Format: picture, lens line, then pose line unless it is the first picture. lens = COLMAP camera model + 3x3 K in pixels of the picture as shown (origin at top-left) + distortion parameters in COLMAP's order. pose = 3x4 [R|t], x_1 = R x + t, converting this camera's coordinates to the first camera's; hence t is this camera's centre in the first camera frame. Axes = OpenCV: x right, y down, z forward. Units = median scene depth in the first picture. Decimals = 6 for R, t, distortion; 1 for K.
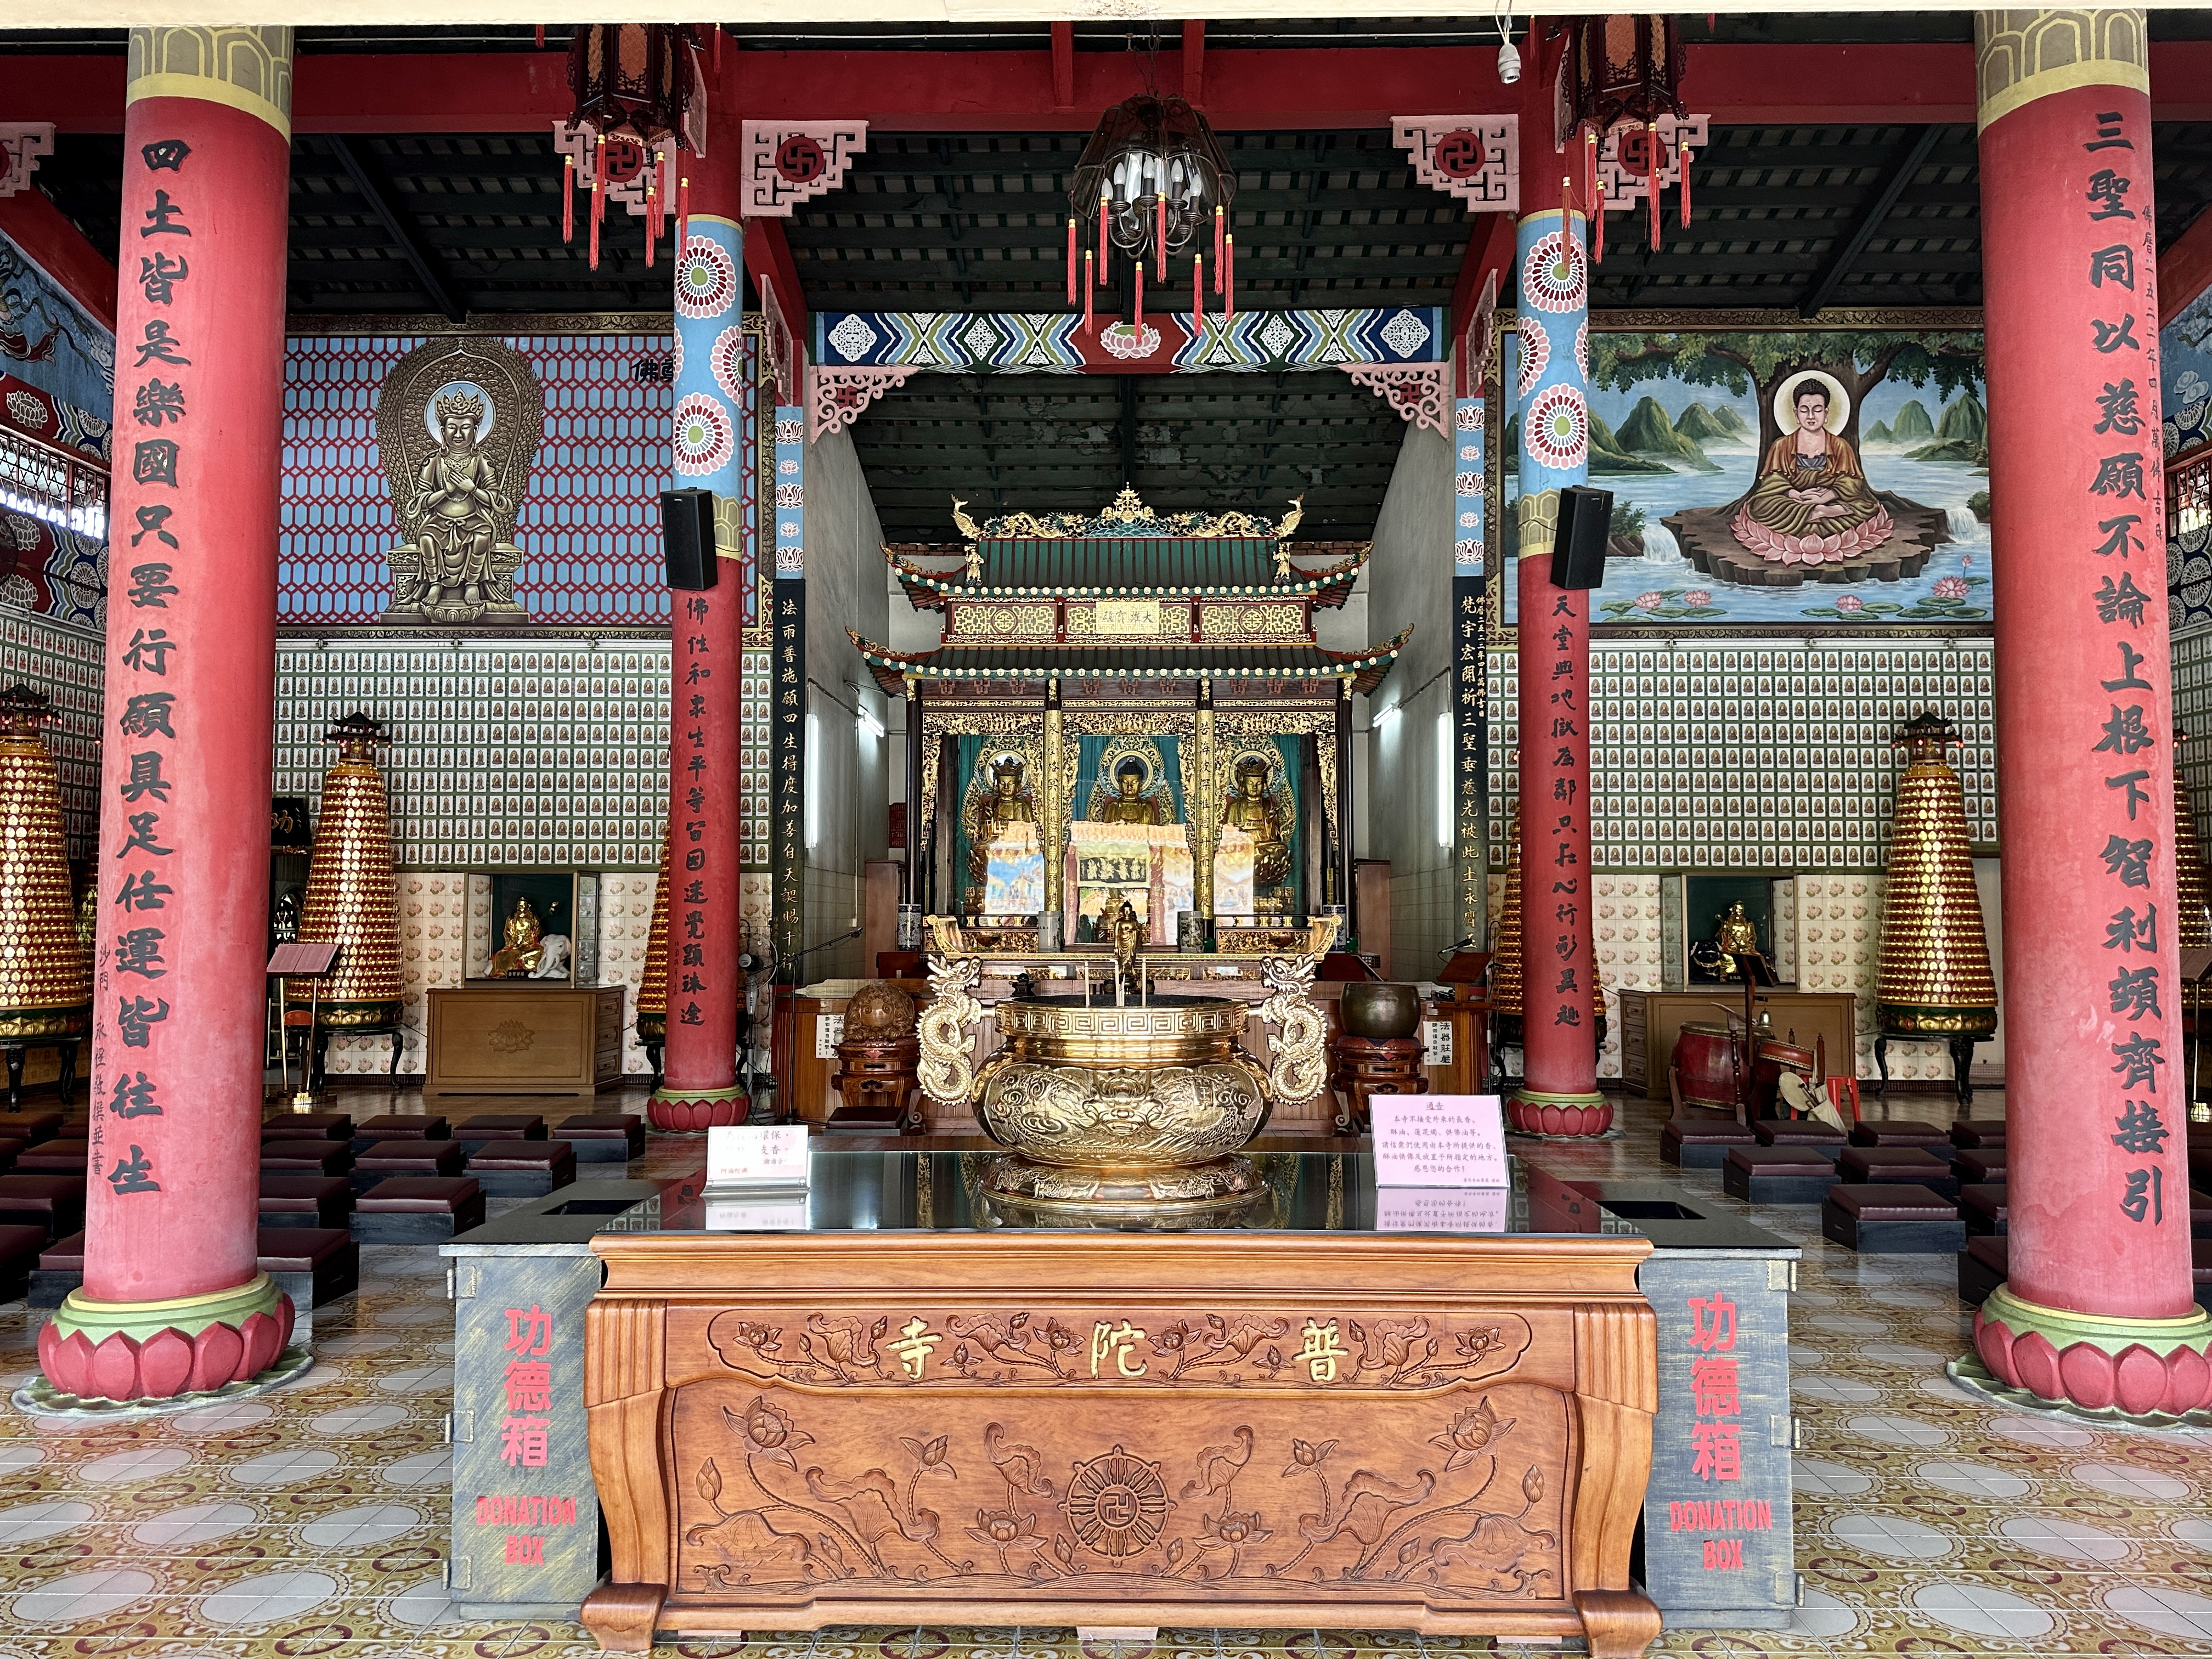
lens RADIAL K [[1554.5, 0, 1104.2], [0, 1554.5, 834.3], [0, 0, 1]] dist [0.067877, -0.072139]
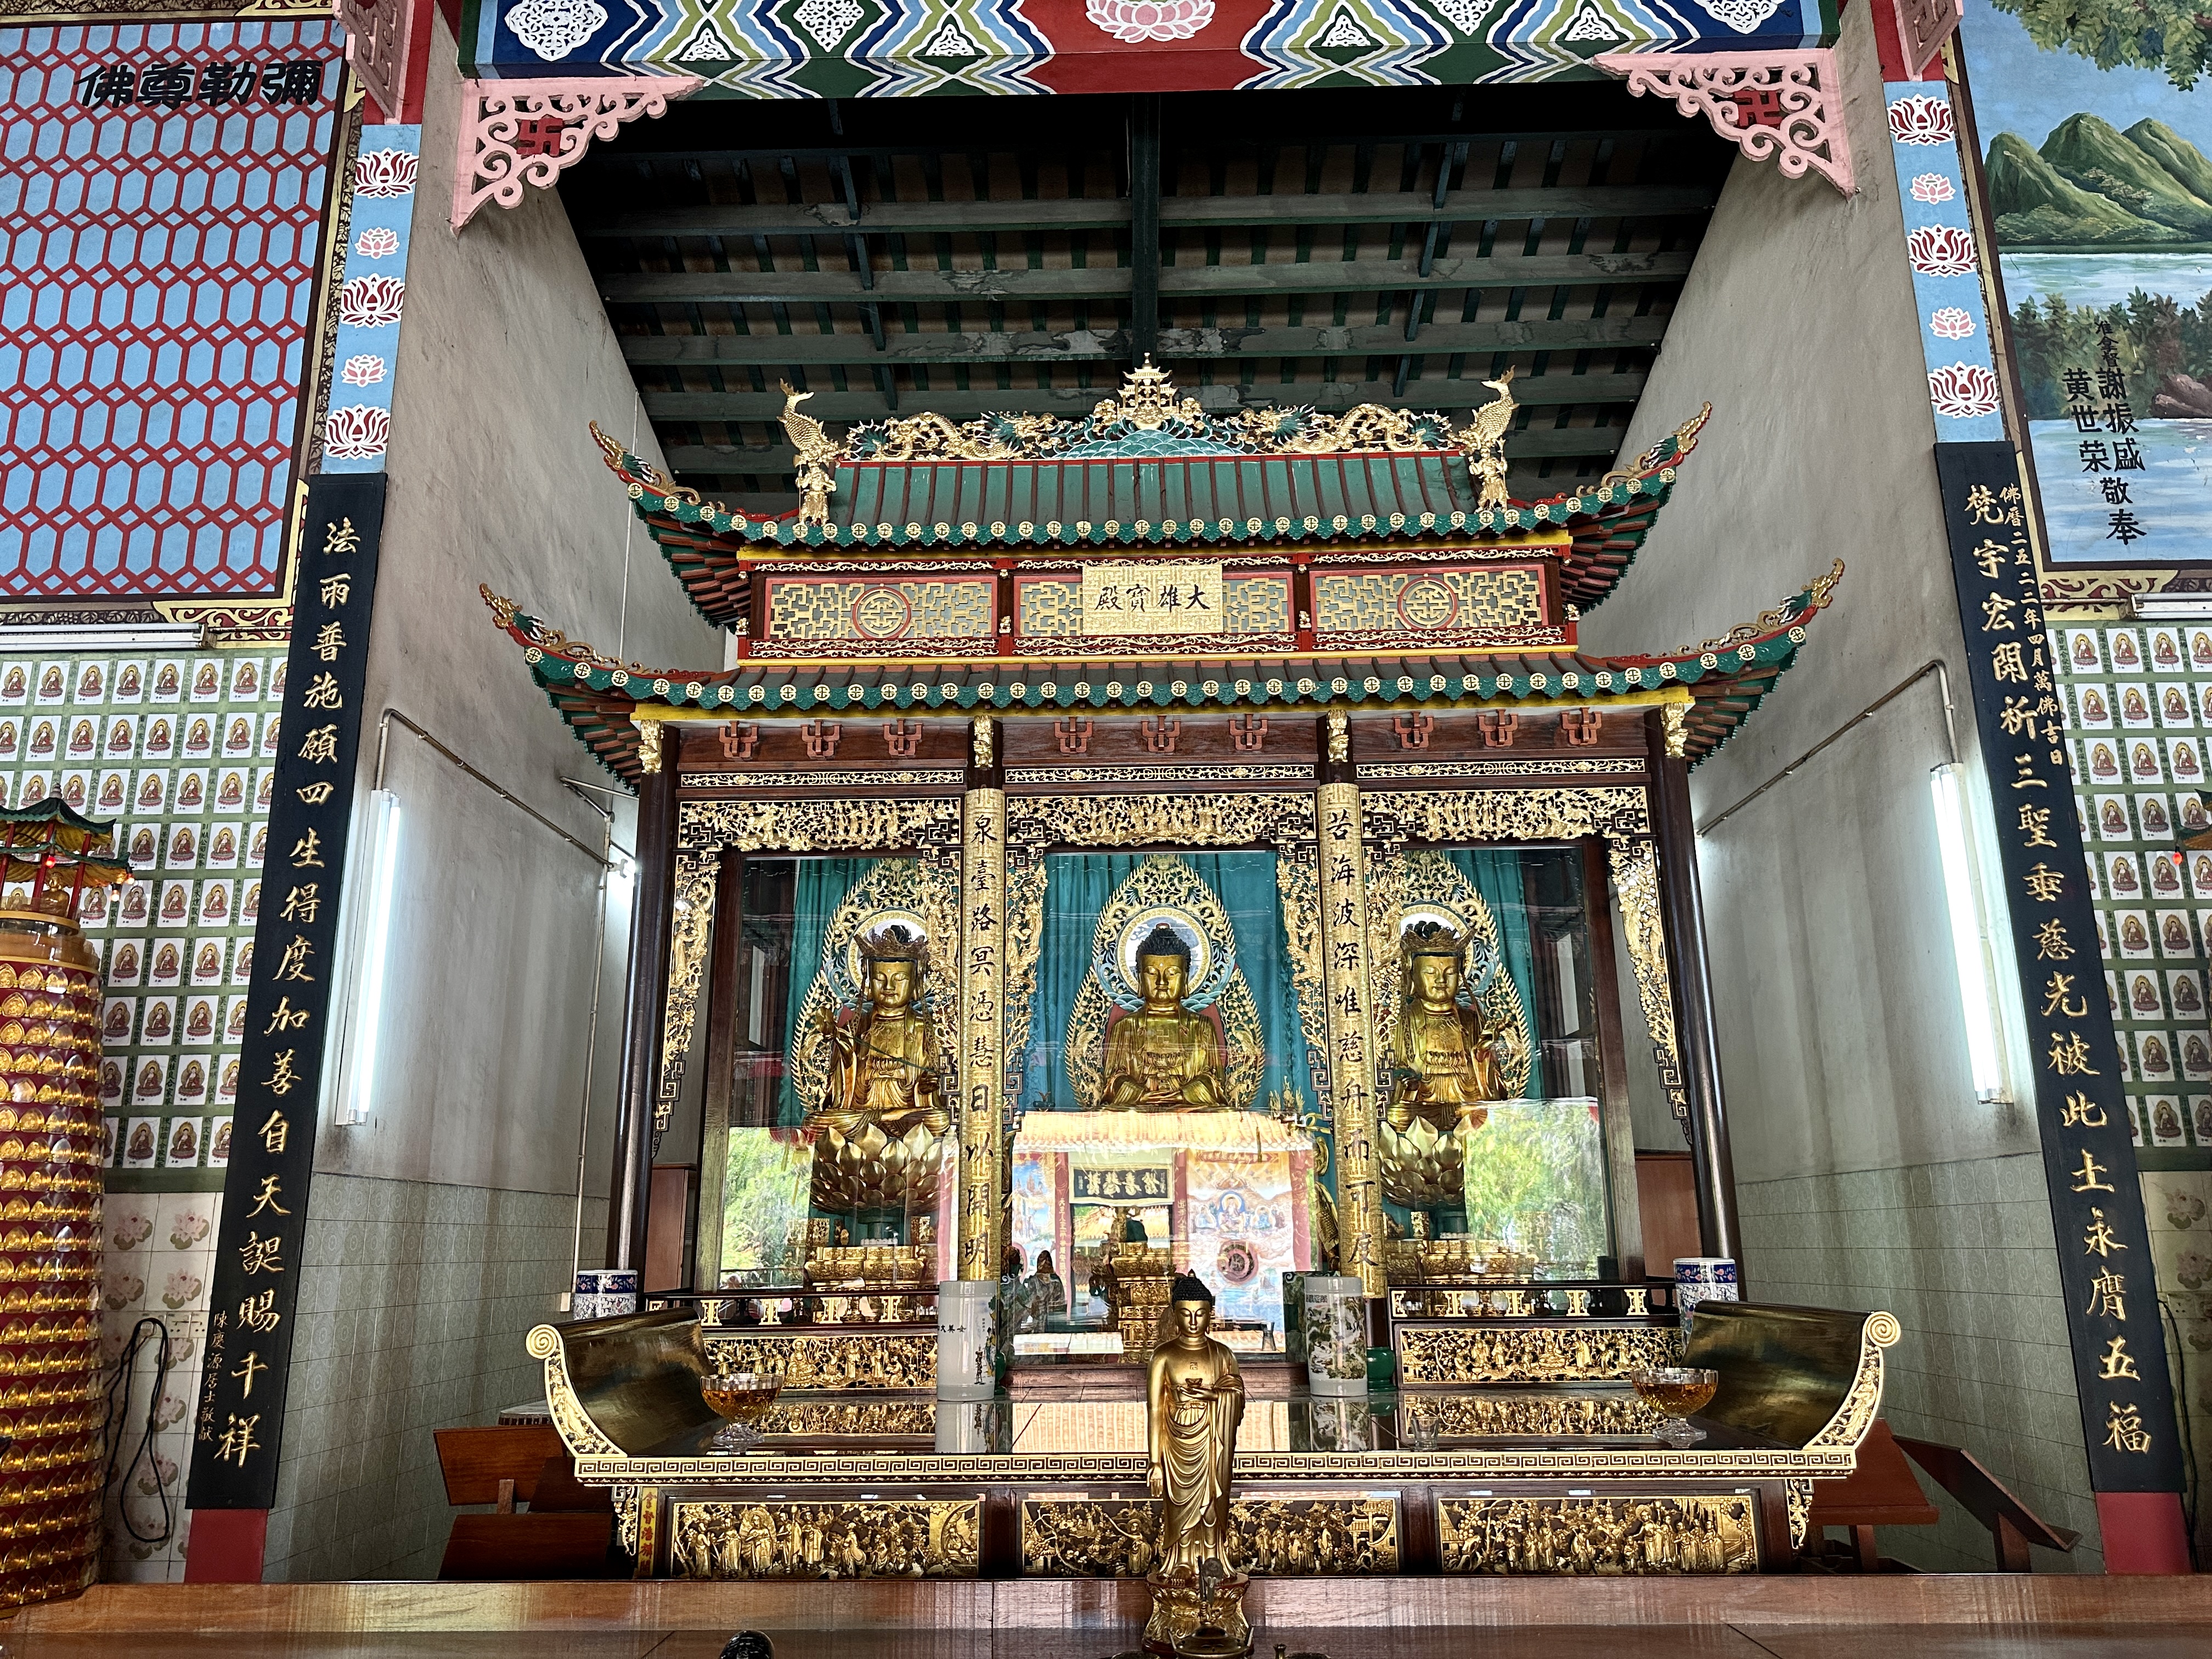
lens RADIAL K [[1554.5, 0, 1112.0], [0, 1554.5, 831.6], [0, 0, 1]] dist [0.067877, -0.072139]
pose [[0.999921, -0.011615, 0.004855, 0.000214], [0.012347, 0.980033, -0.198453, 0.016753], [-0.002453, 0.198497, 0.980098, 0.583933]]
